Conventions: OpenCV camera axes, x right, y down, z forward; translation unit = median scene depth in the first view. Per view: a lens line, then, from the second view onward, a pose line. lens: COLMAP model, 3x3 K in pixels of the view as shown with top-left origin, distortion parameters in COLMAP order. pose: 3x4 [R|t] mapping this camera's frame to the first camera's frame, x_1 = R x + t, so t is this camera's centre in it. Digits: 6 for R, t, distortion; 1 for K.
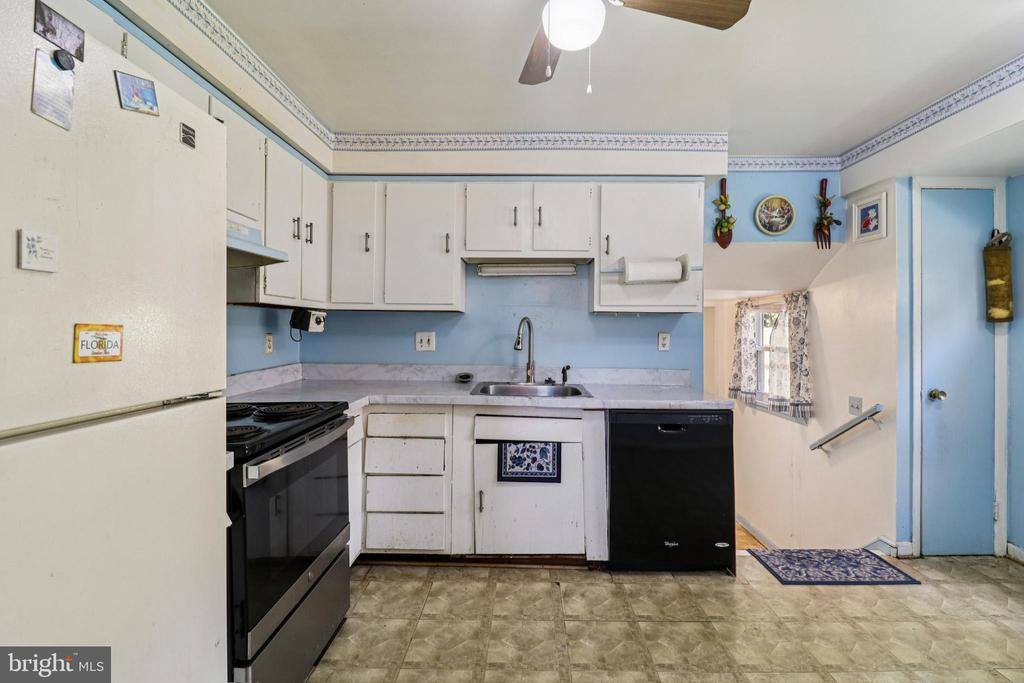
lens RADIAL K [[488.3, 0, 513.0], [0, 488.3, 335.5], [0, 0, 1]] dist [0.003655, -0.012527]
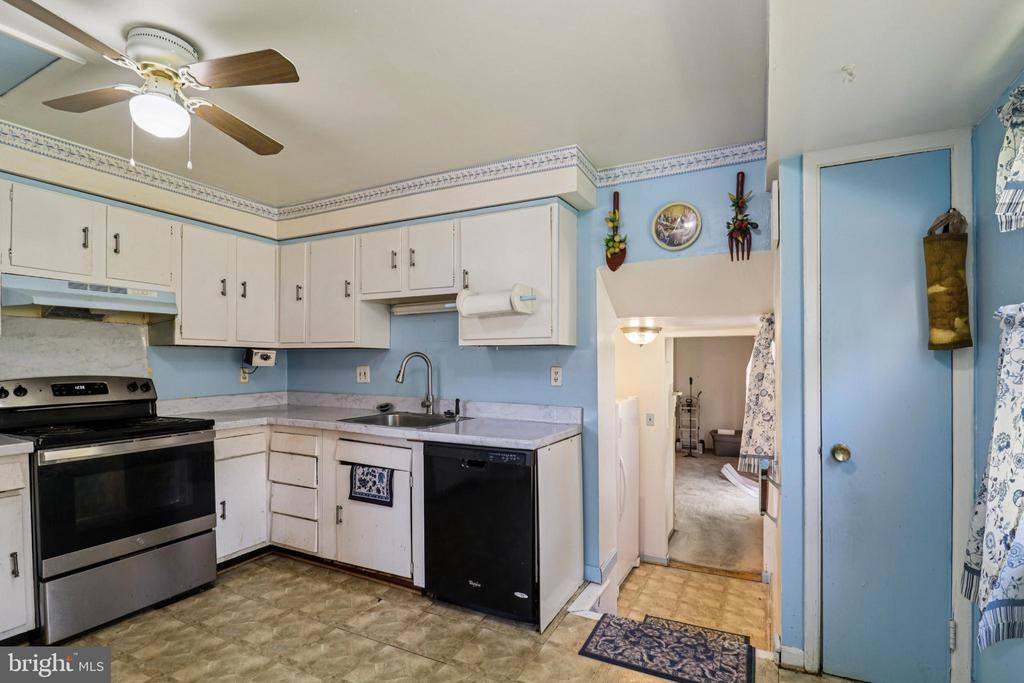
lens RADIAL K [[488.3, 0, 509.2], [0, 488.3, 369.0], [0, 0, 1]] dist [0.003655, -0.012527]
pose [[0.899145, 0.000277, -0.437652, 0.720653], [-0.001774, 0.999994, -0.003011, 0.002014], [0.437648, 0.003484, 0.899140, 0.136613]]
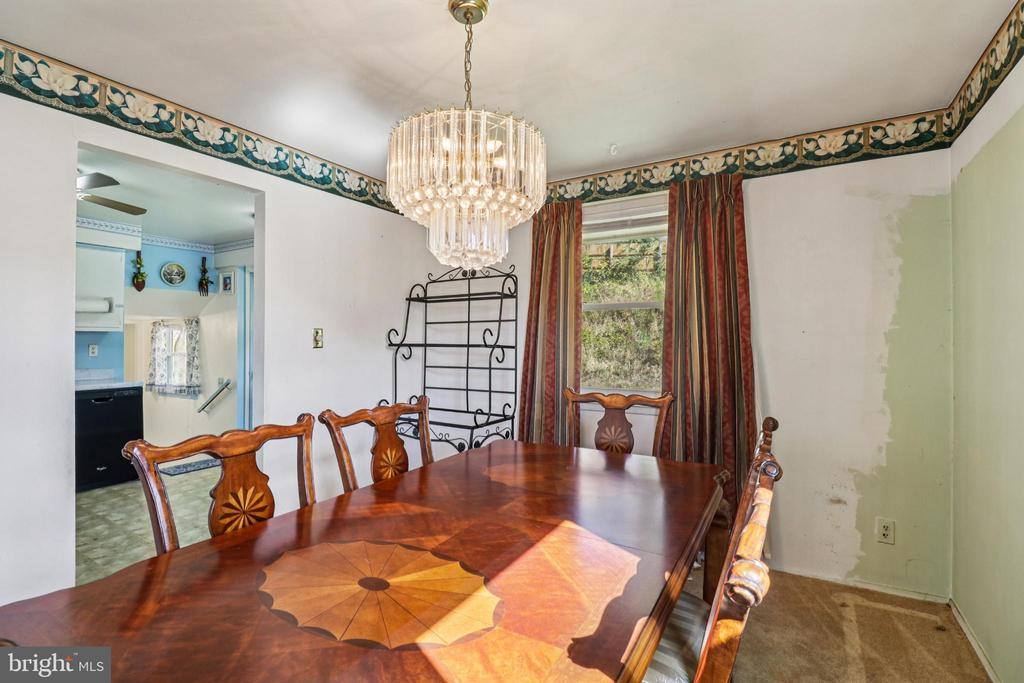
lens RADIAL K [[488.3, 0, 507.6], [0, 488.3, 328.9], [0, 0, 1]] dist [0.003655, -0.012527]
pose [[0.507219, 0.016063, 0.861668, -0.372179], [0.013731, 0.999549, -0.026717, 0.005179], [-0.861708, 0.025383, 0.506769, -0.953158]]
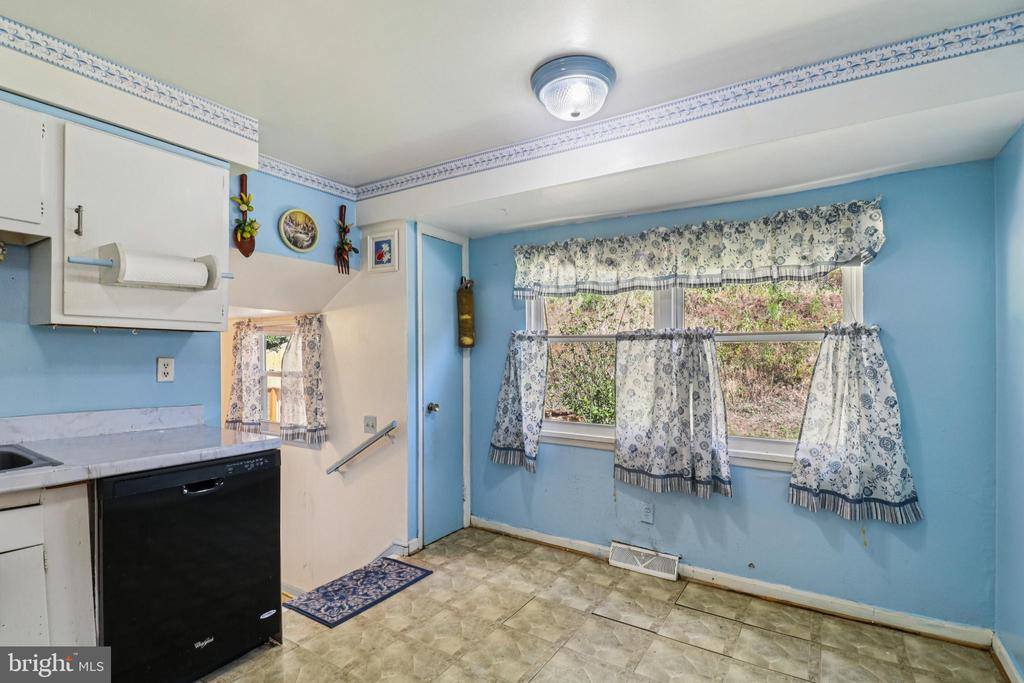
lens RADIAL K [[488.3, 0, 509.1], [0, 488.3, 354.0], [0, 0, 1]] dist [0.003655, -0.012527]
pose [[0.531131, 0.000660, 0.847290, -0.045951], [0.008925, 0.999940, -0.006374, -0.001443], [-0.847243, 0.010947, 0.531093, 0.188230]]
